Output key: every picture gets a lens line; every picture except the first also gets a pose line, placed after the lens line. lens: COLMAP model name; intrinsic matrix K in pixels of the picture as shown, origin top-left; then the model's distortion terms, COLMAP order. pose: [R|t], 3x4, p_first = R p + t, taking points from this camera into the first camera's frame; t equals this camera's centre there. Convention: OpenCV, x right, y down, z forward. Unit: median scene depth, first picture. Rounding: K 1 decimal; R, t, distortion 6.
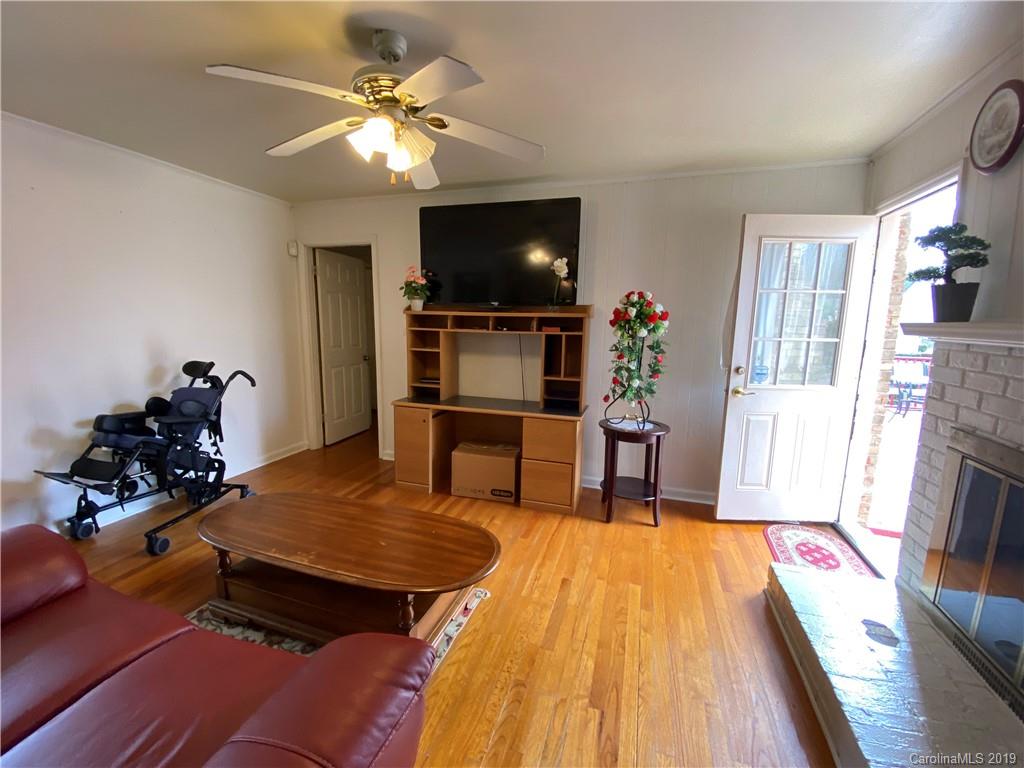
lens RADIAL K [[413.8, 0, 511.8], [0, 413.8, 386.5], [0, 0, 1]] dist [0.017561, -0.019923]
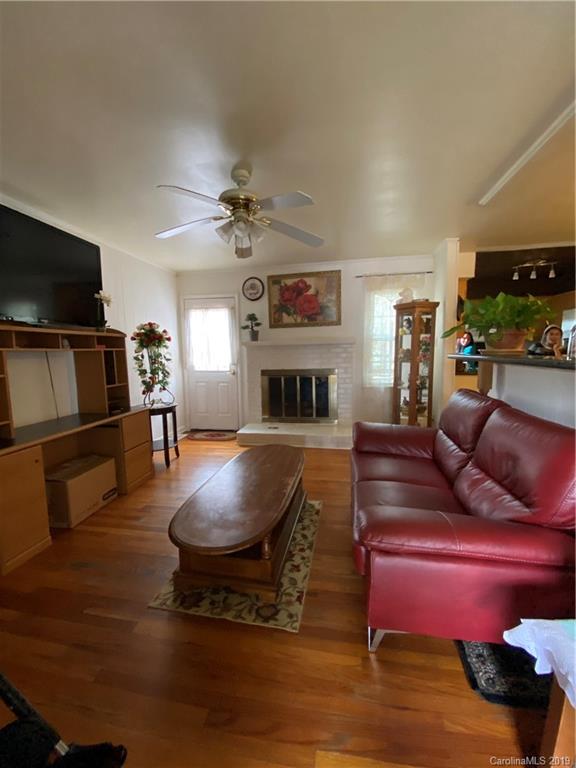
lens RADIAL K [[310.4, 0, 288.2], [0, 310.4, 384.1], [0, 0, 1]] dist [0.021273, -0.022572]
pose [[-0.144234, -0.118813, 0.982385, -0.867708], [0.170165, 0.974999, 0.142903, -0.066227], [-0.974803, 0.187779, -0.120410, 0.572901]]
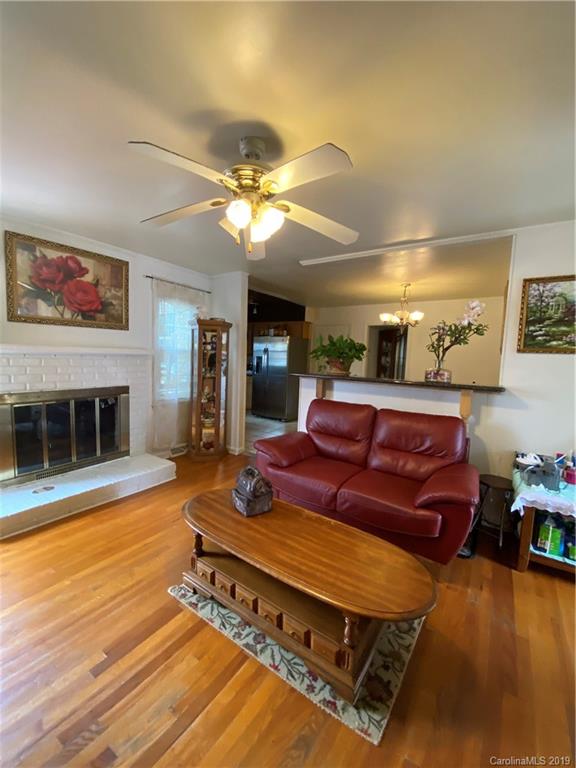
lens RADIAL K [[310.4, 0, 288.4], [0, 310.4, 384.3], [0, 0, 1]] dist [0.017561, -0.019923]
pose [[-0.965216, -0.073584, 0.250886, -0.359867], [-0.011273, 0.970399, 0.241244, -0.170210], [-0.261211, 0.230024, -0.937474, 1.044857]]
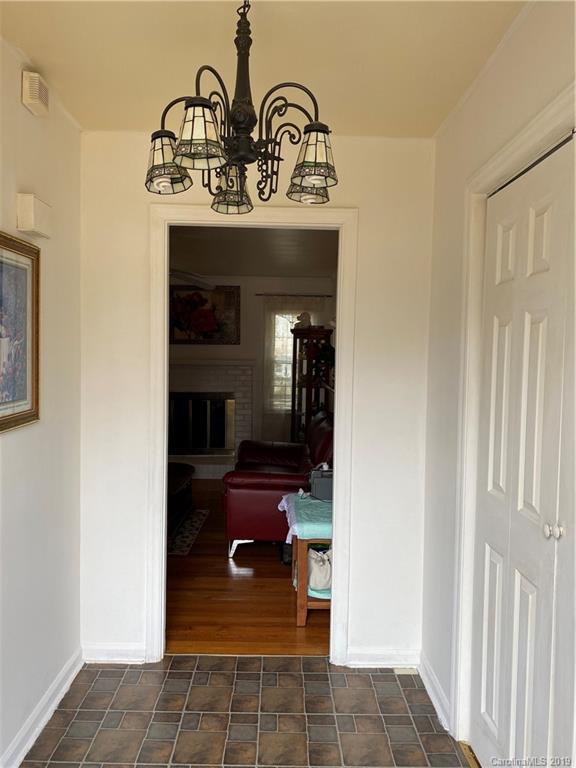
lens RADIAL K [[582.8, 0, 288.2], [0, 582.8, 385.7], [0, 0, 1]] dist [0.133630, 0.000098]
pose [[-0.335489, -0.064513, 0.939833, -1.784470], [0.123745, 0.985990, 0.111854, -0.159333], [-0.933882, 0.153825, -0.322805, 0.729402]]
